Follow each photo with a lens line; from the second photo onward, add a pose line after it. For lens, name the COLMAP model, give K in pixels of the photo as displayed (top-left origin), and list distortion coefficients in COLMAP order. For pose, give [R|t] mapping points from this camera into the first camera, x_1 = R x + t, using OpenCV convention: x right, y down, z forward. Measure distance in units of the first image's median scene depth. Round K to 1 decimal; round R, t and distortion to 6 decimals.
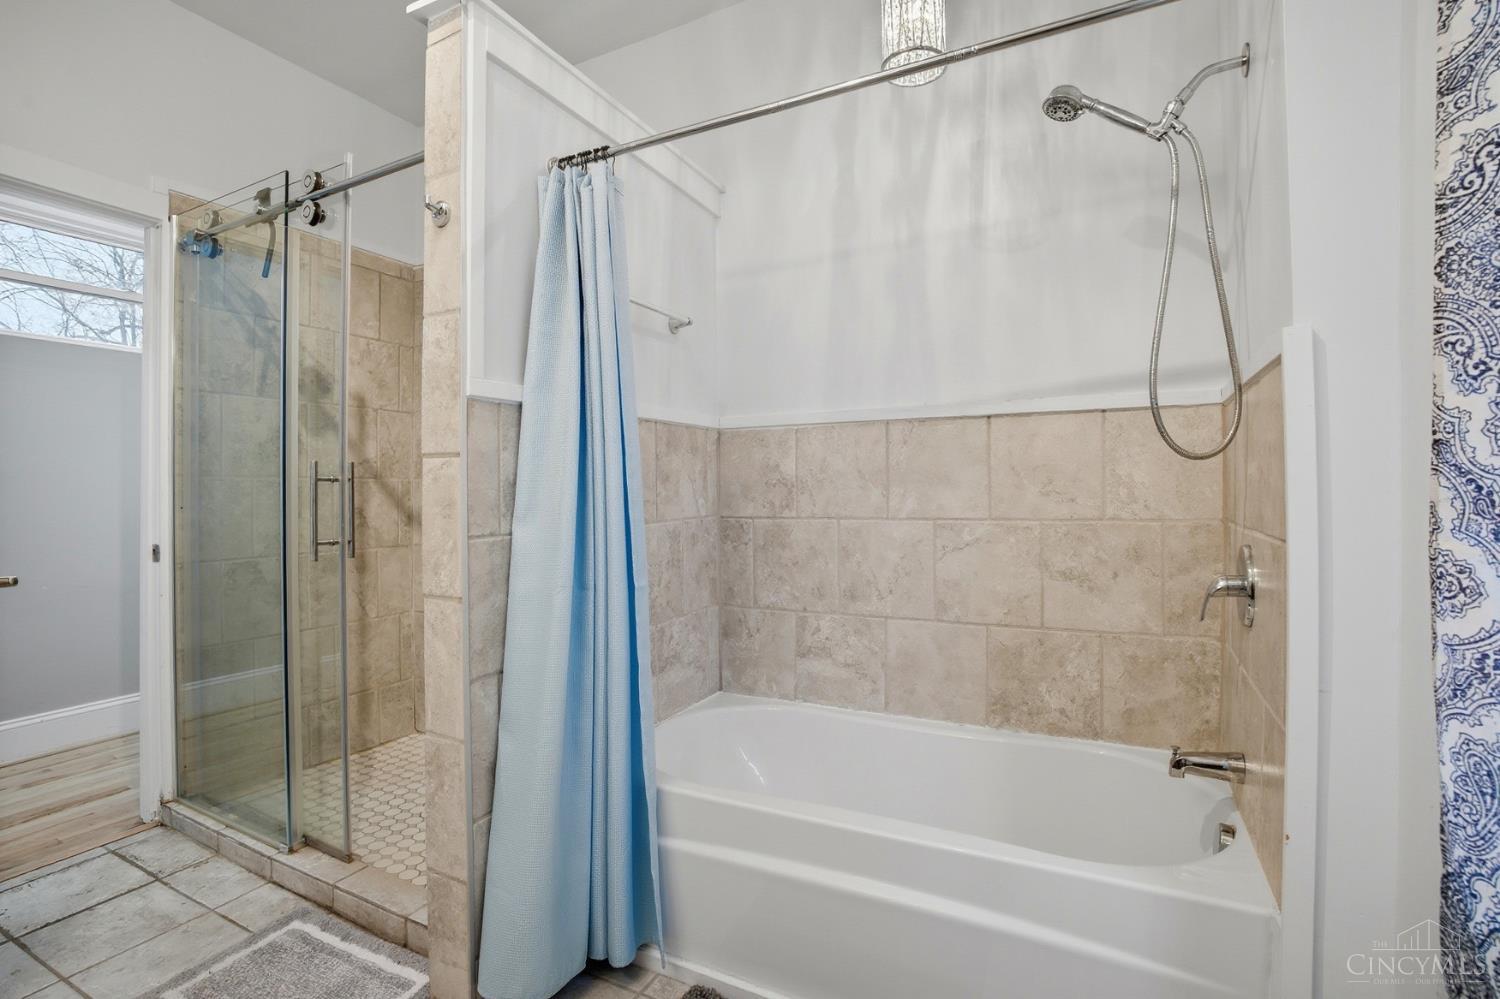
lens RADIAL K [[710.7, 0, 748.5], [0, 710.7, 489.9], [0, 0, 1]] dist [-0.082235, 0.034418]
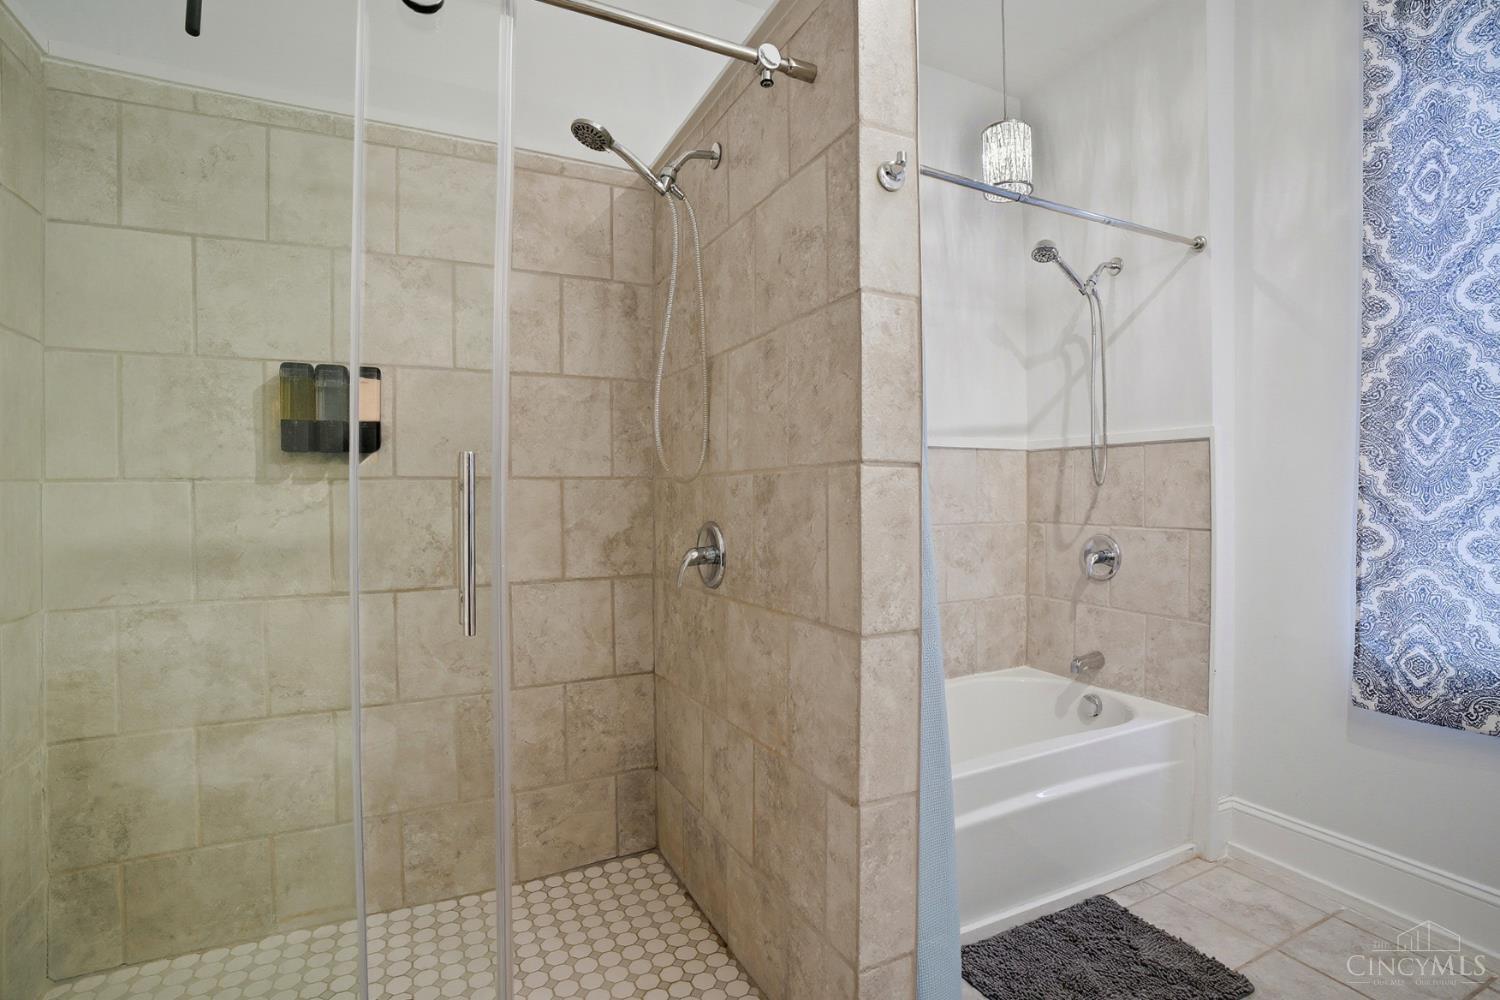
lens RADIAL K [[689.9, 0, 750.0], [0, 689.9, 500.0], [0, 0, 1]] dist [-0.065287, 0.000468]
pose [[0.610354, 0.002290, 0.792125, -1.179502], [-0.001377, 0.999997, -0.001830, -0.004374], [-0.792128, 0.000026, 0.610356, 0.625760]]
